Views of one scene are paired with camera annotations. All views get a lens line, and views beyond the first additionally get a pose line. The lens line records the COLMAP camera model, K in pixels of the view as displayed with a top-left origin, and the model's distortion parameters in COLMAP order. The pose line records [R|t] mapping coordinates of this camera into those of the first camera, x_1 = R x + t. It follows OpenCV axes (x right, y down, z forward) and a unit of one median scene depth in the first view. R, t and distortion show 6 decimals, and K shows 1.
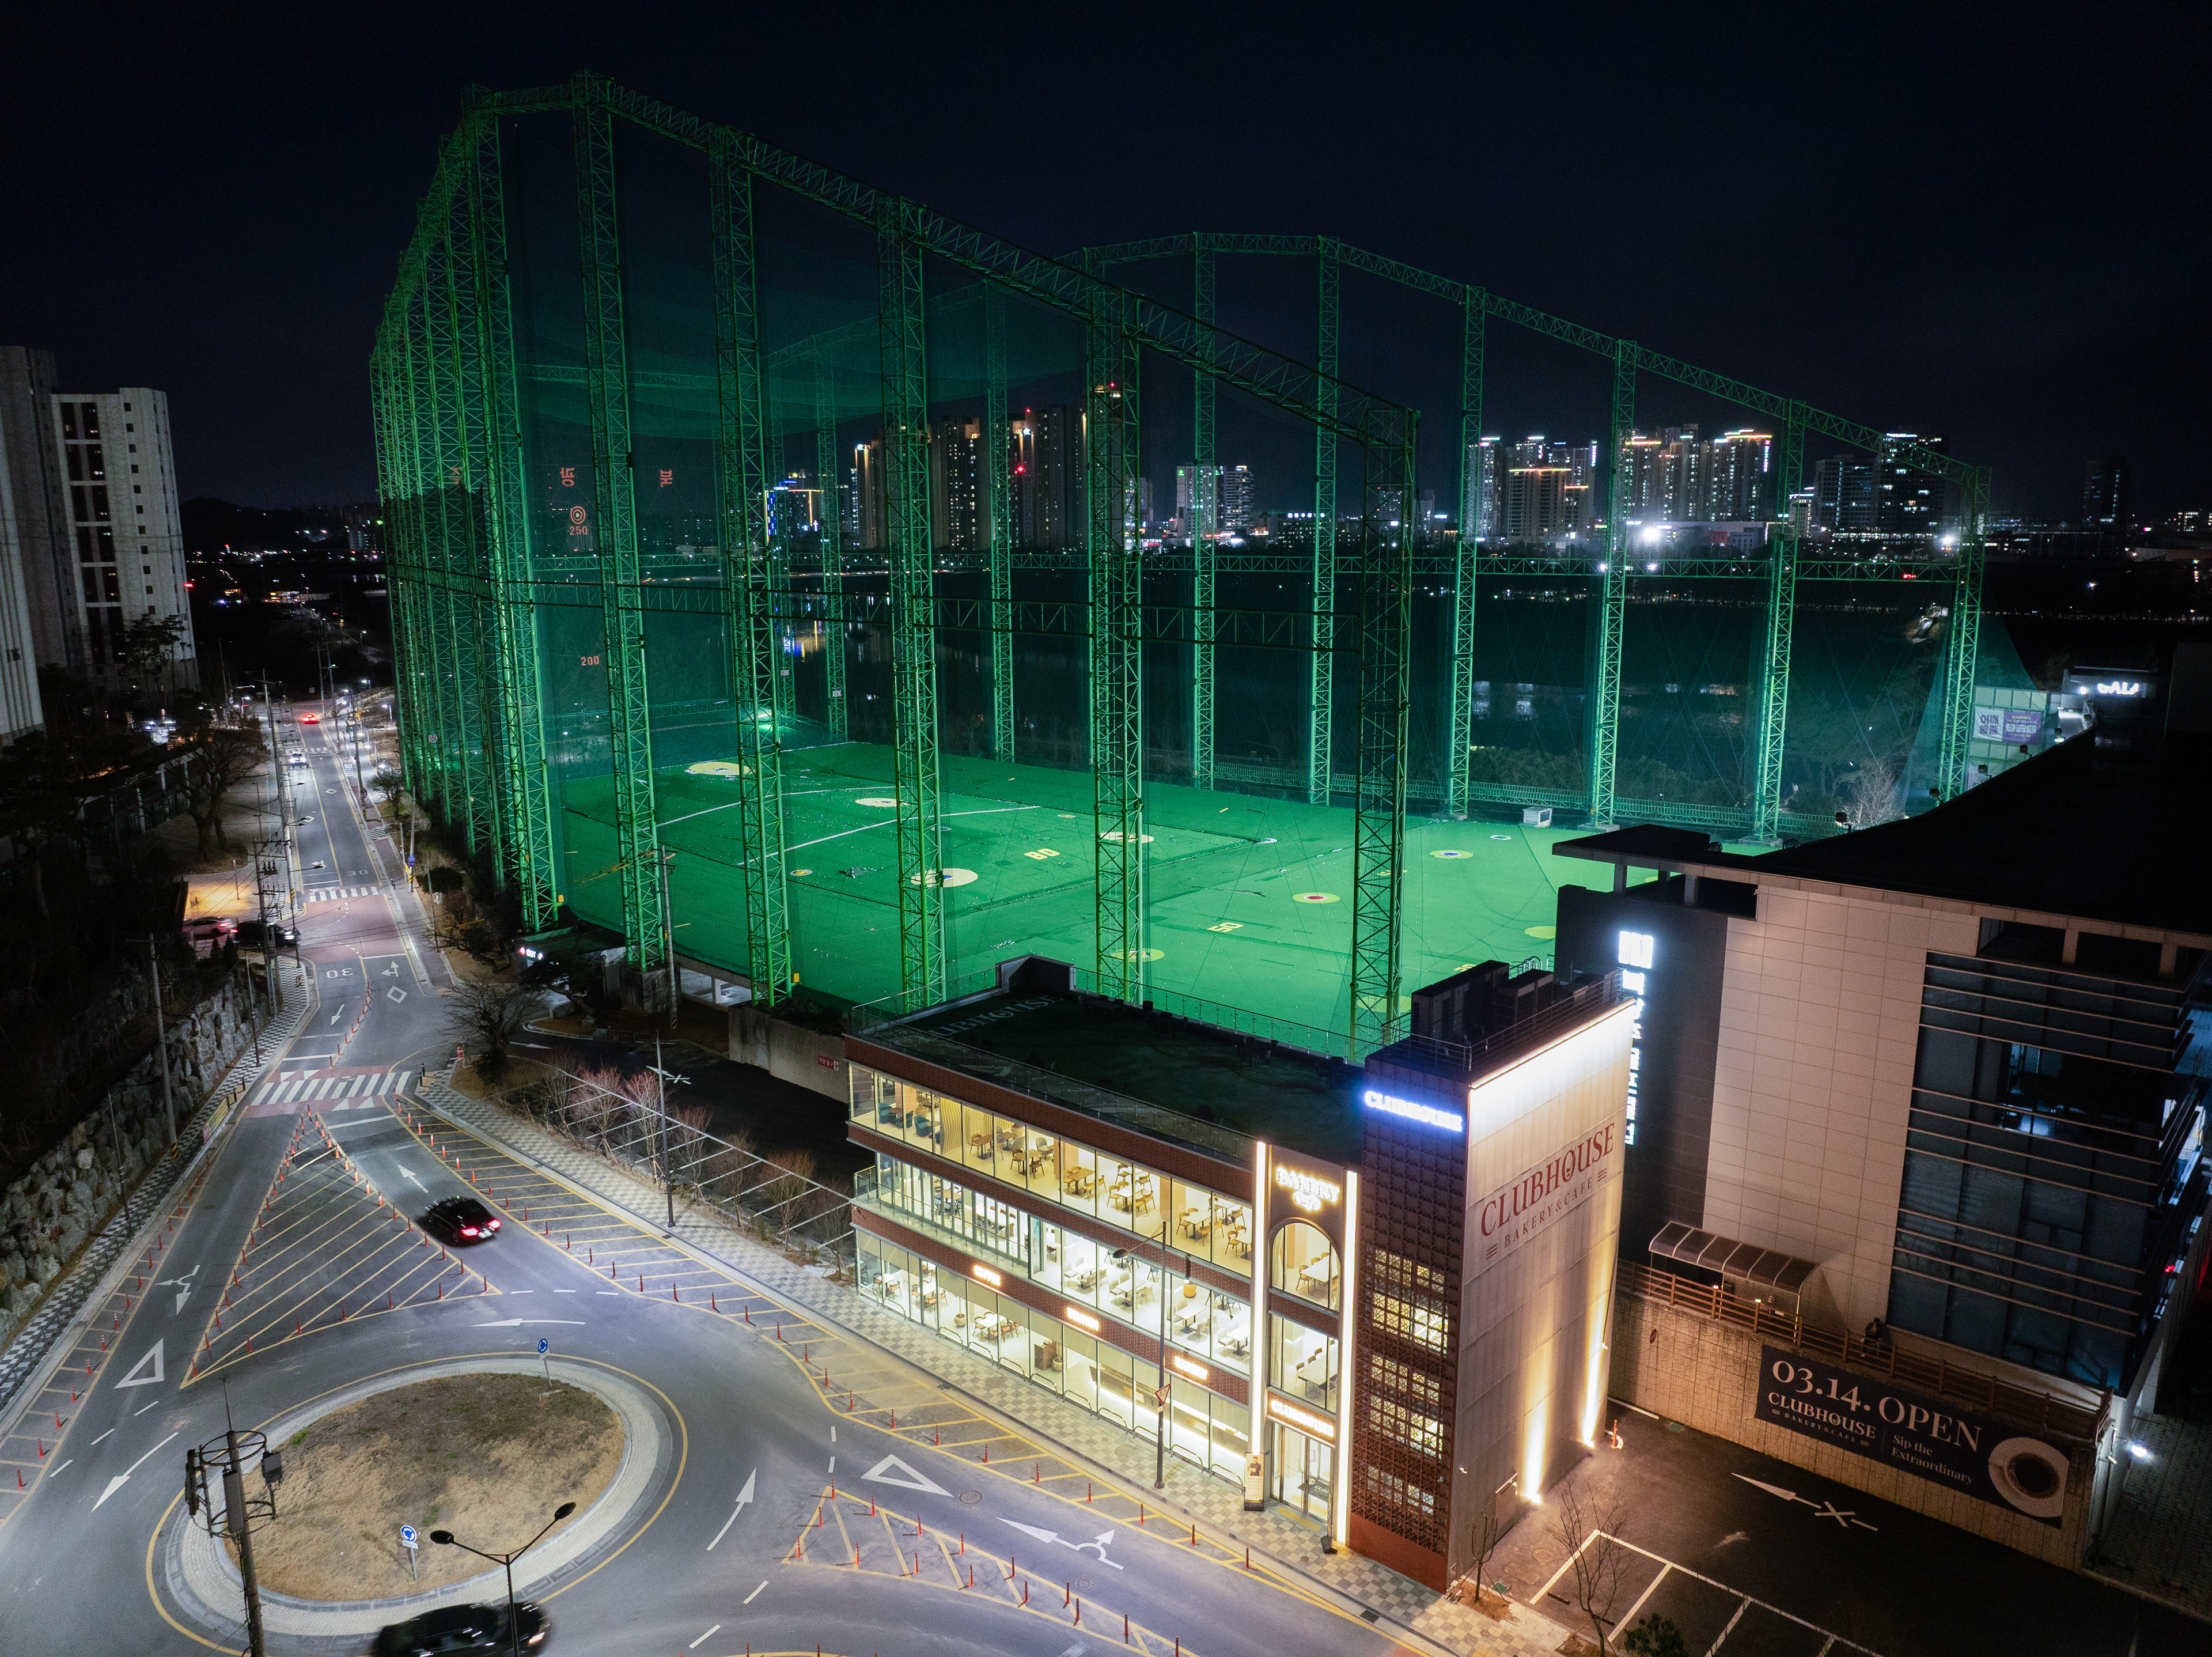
lens RADIAL K [[1561.1, 0, 1096.9], [0, 1561.1, 832.6], [0, 0, 1]] dist [-0.038524, 0.012381]
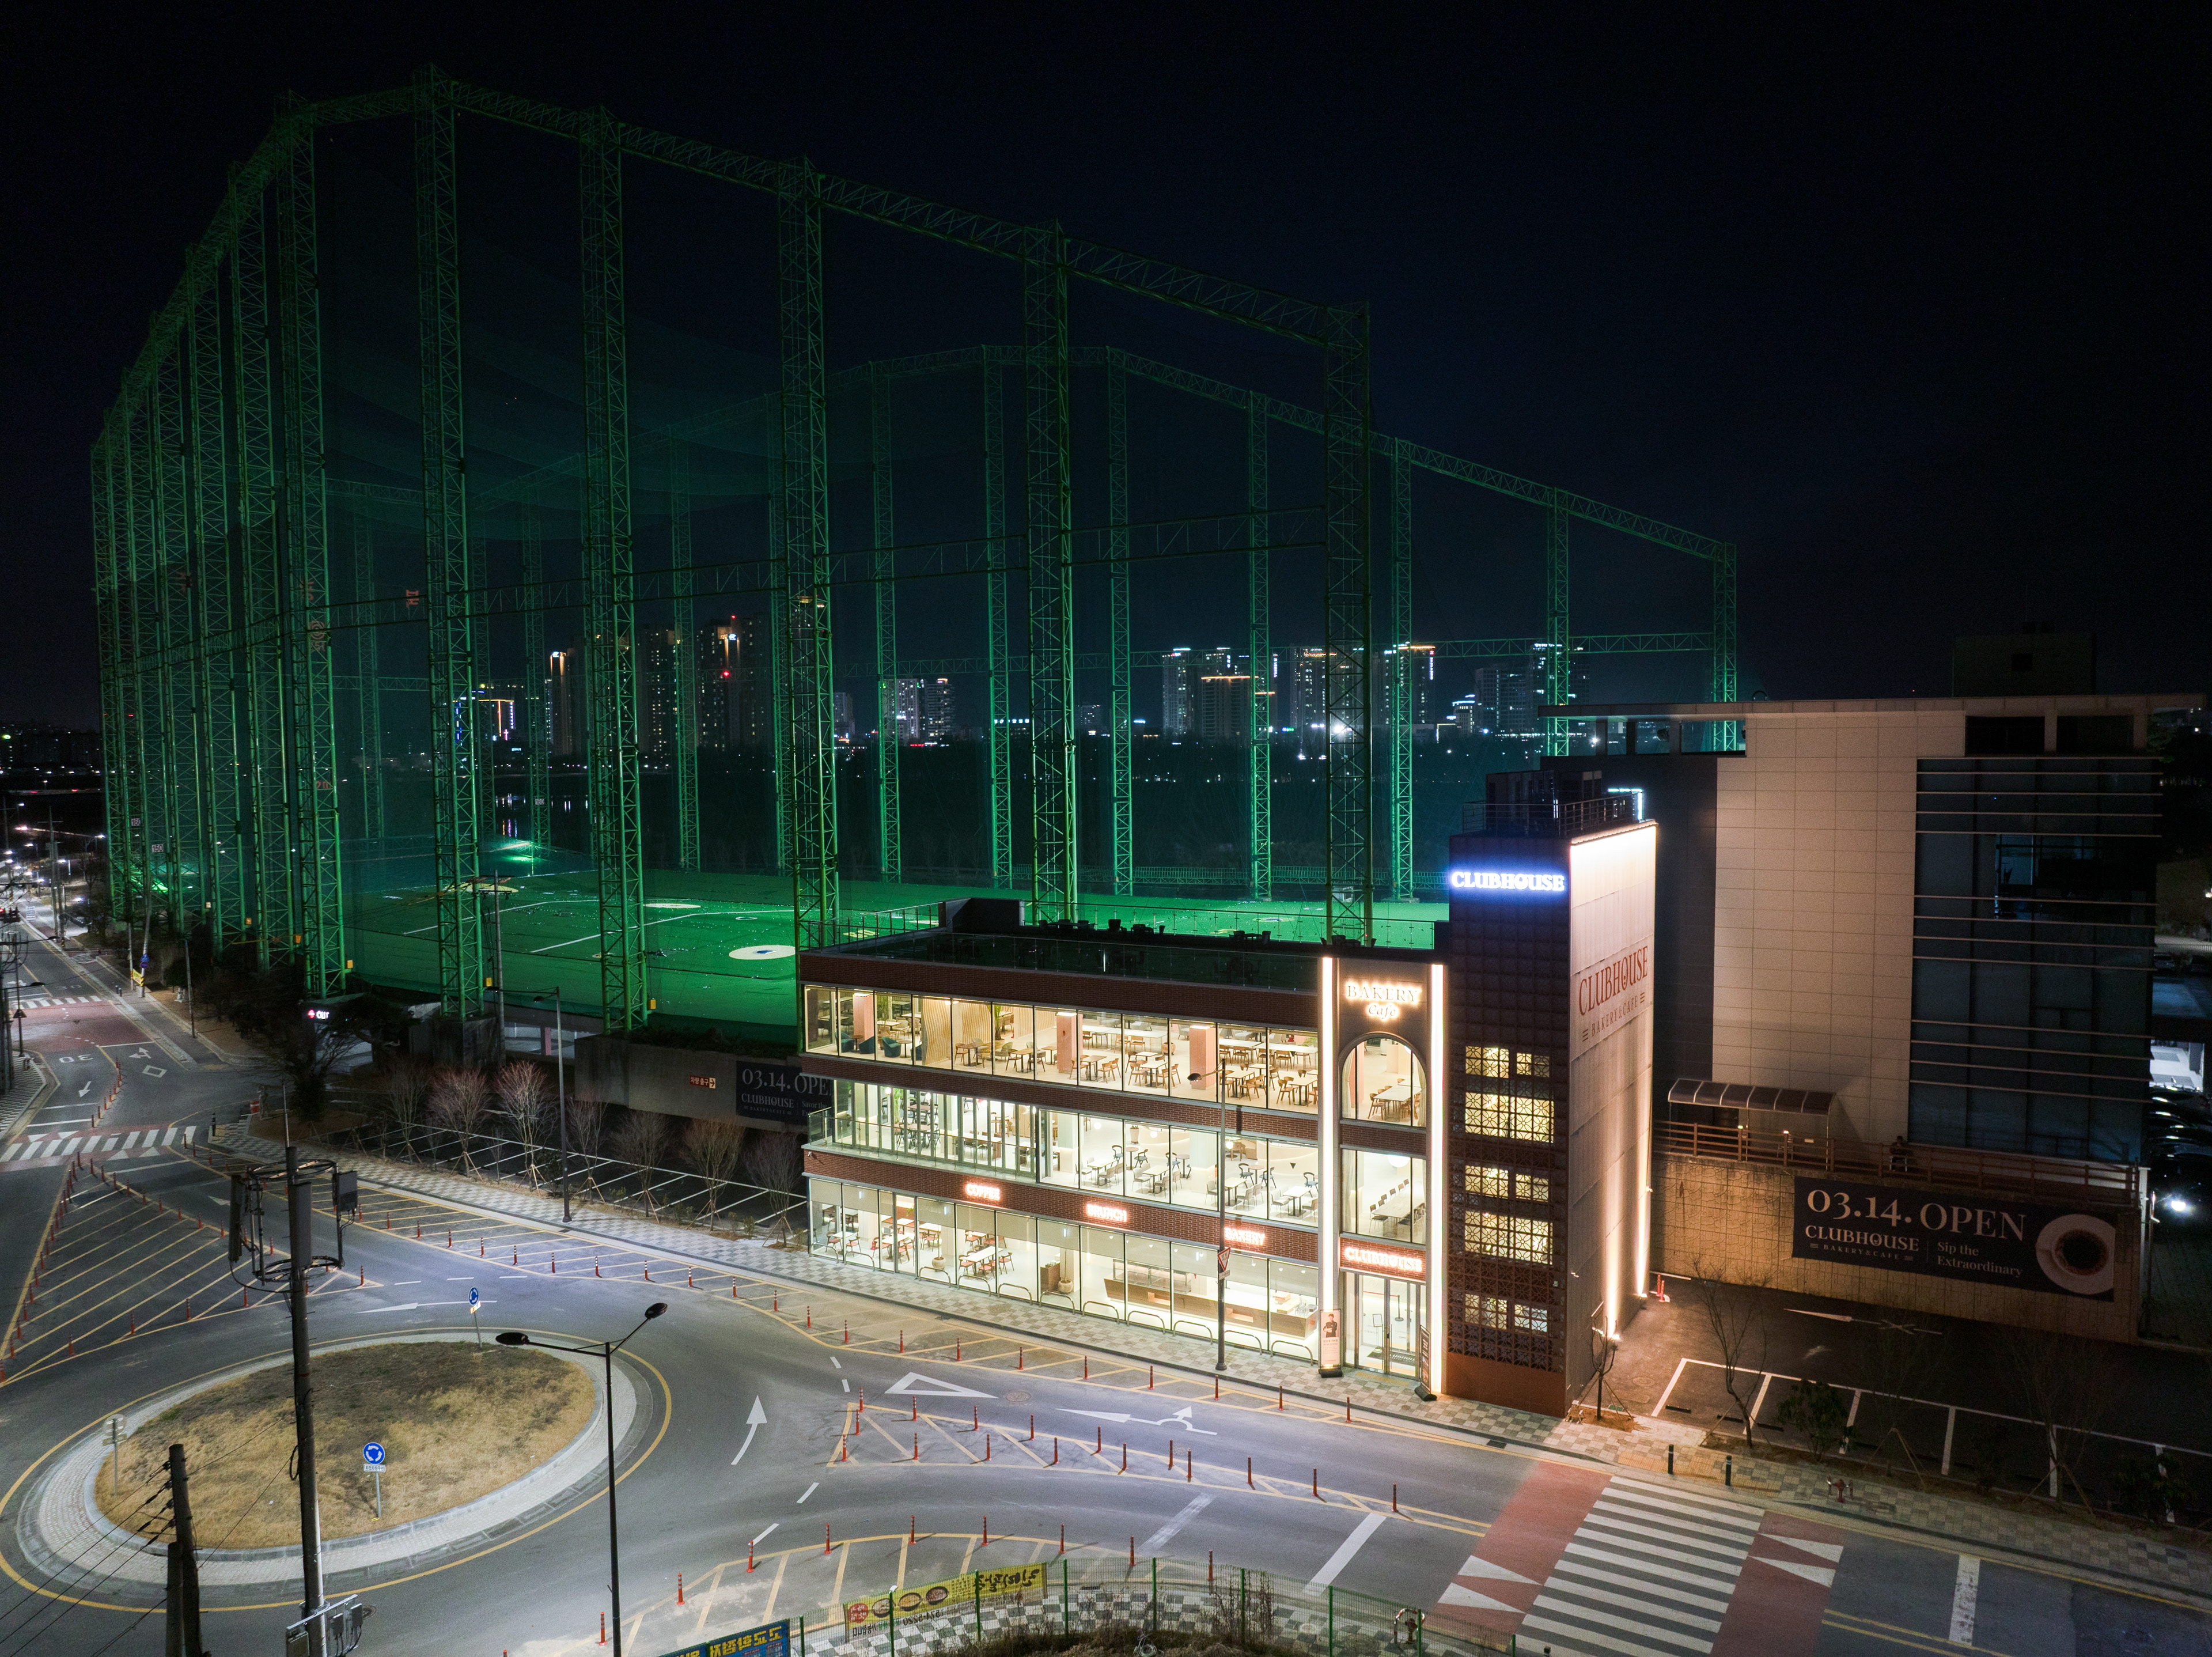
lens RADIAL K [[1561.1, 0, 1103.2], [0, 1561.1, 823.1], [0, 0, 1]] dist [-0.038524, 0.012381]
pose [[0.980888, -0.016341, 0.193888, -0.190041], [0.043721, 0.989496, -0.137791, 0.218294], [-0.189600, 0.143634, 0.971299, 0.082403]]
